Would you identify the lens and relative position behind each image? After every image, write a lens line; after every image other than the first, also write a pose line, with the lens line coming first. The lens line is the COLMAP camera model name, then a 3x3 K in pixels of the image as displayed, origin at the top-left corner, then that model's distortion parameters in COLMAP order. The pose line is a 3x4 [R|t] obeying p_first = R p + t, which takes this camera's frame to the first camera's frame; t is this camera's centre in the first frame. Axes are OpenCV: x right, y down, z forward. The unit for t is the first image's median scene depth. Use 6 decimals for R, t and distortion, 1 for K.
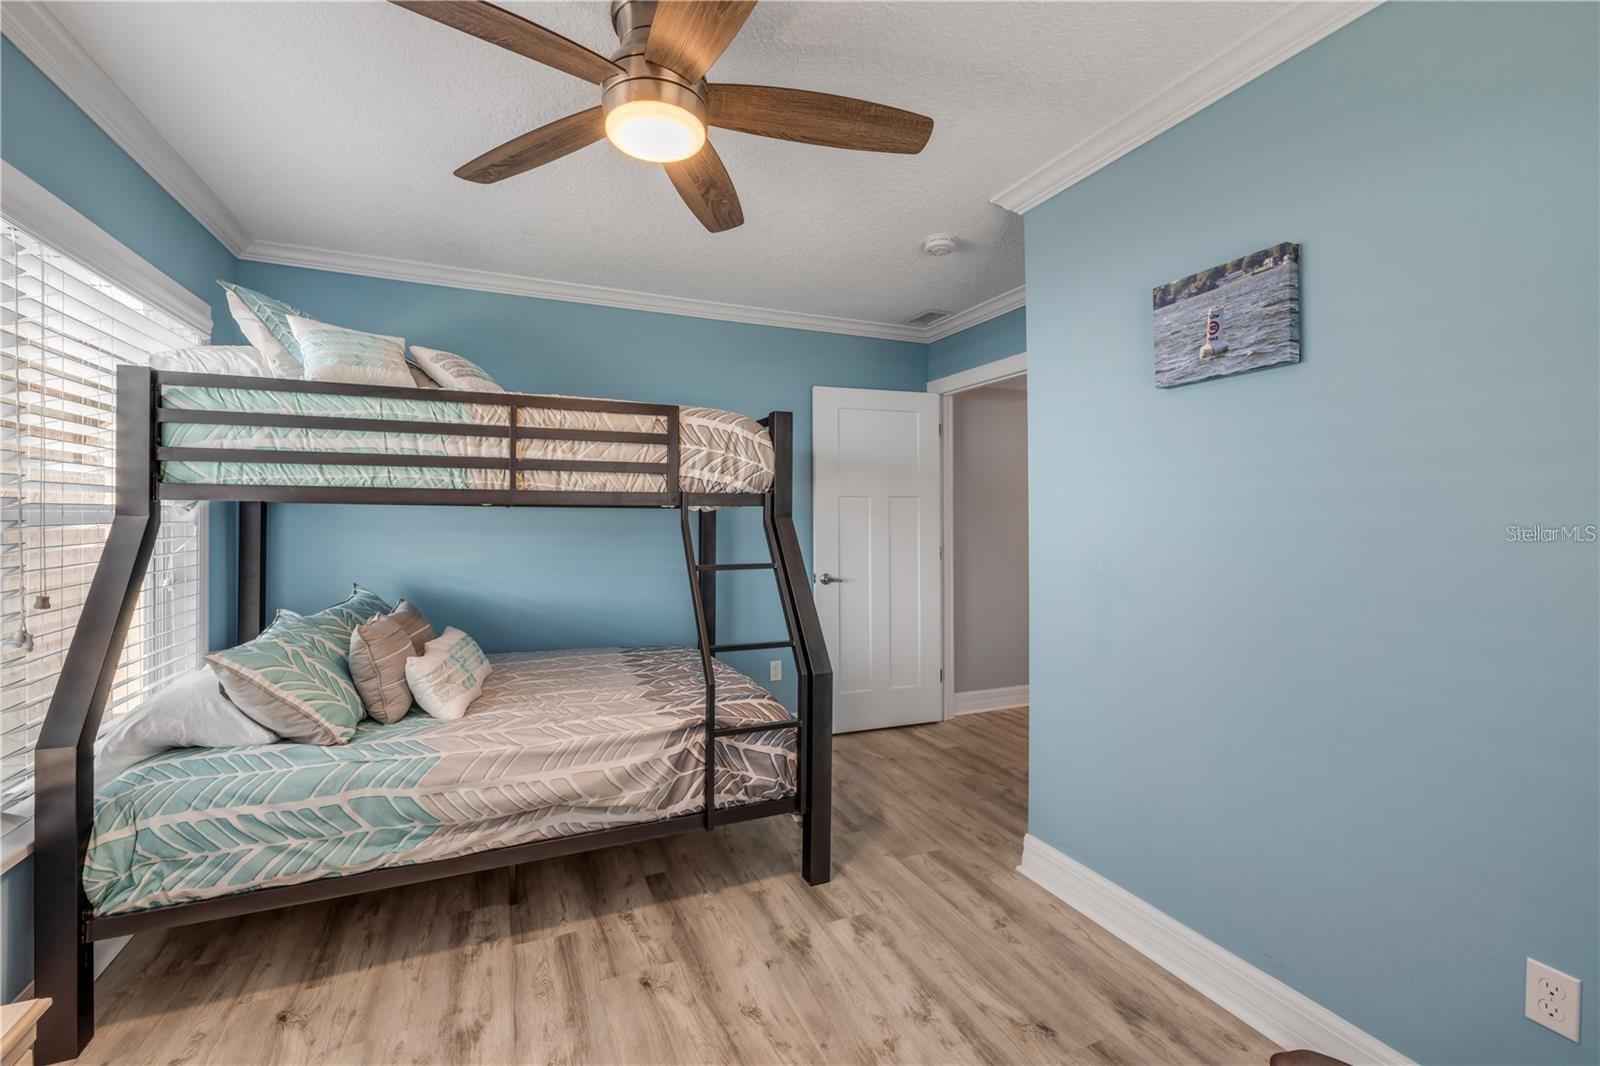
lens RADIAL K [[683.0, 0, 800.1], [0, 683.0, 510.7], [0, 0, 1]] dist [-0.000525, 0.000492]
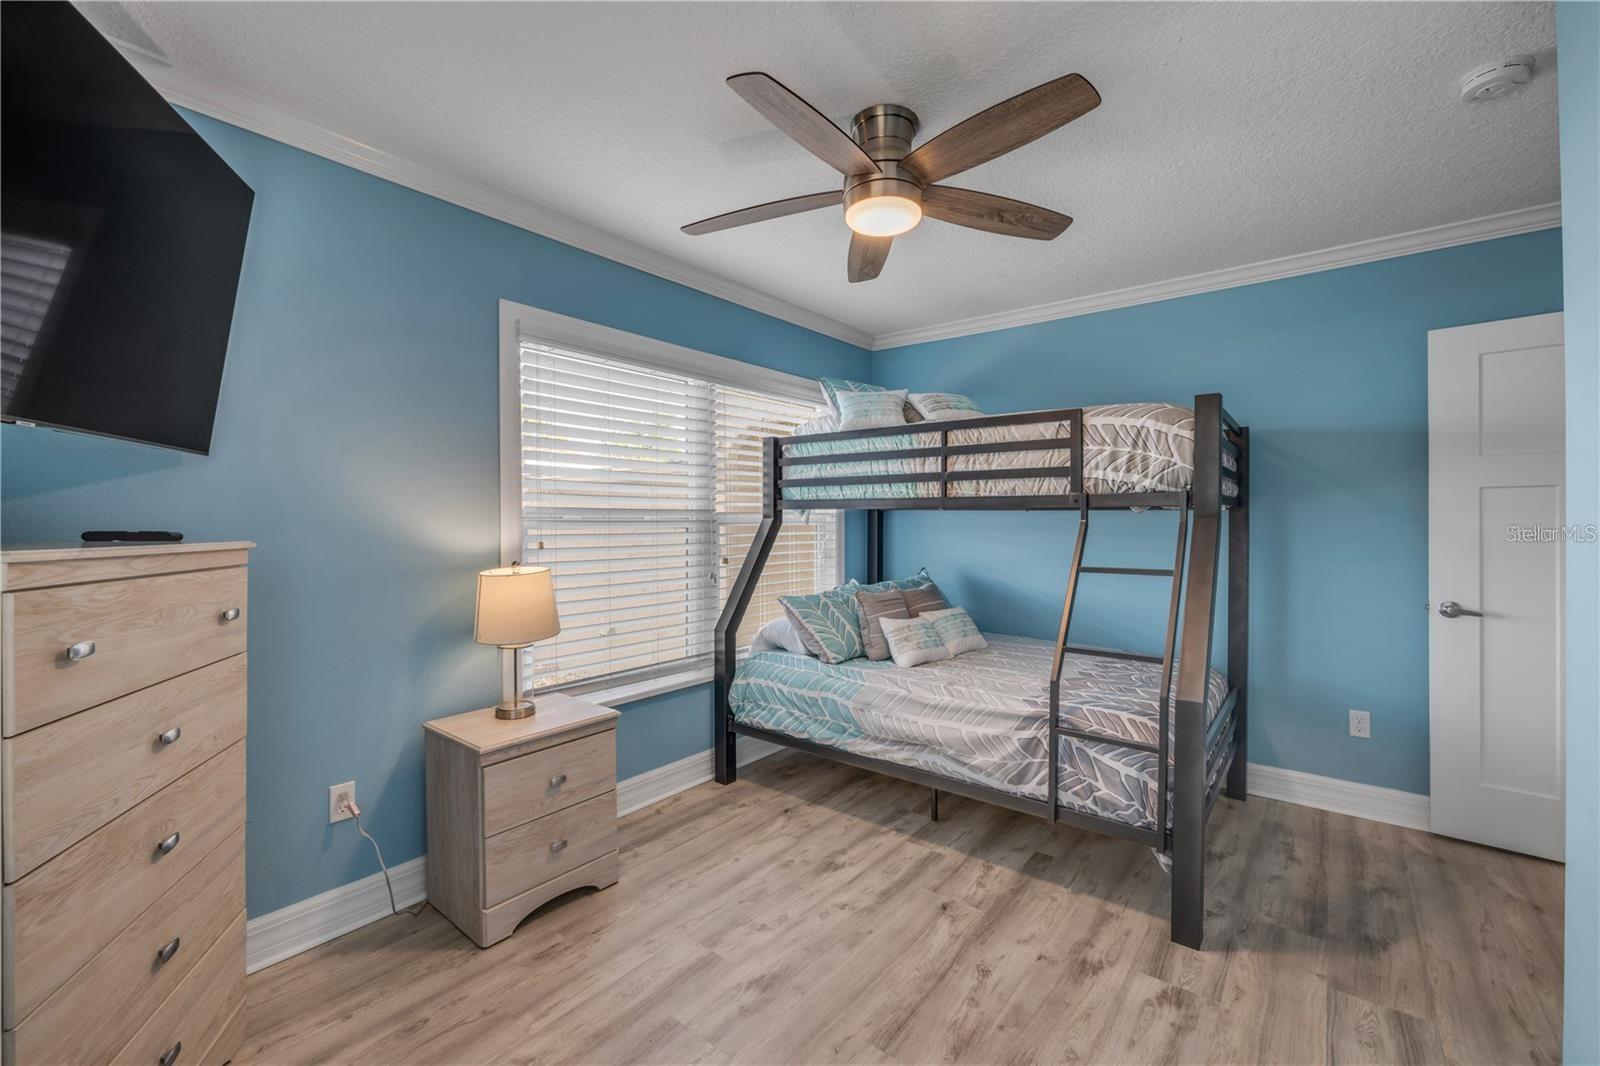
lens RADIAL K [[670.2, 0, 787.0], [0, 670.2, 519.6], [0, 0, 1]] dist [-0.001636, 0.000479]
pose [[0.459813, -0.001957, -0.888013, 0.572201], [0.007302, 0.999972, 0.001577, 0.007172], [0.887986, -0.007210, 0.459815, 0.181470]]
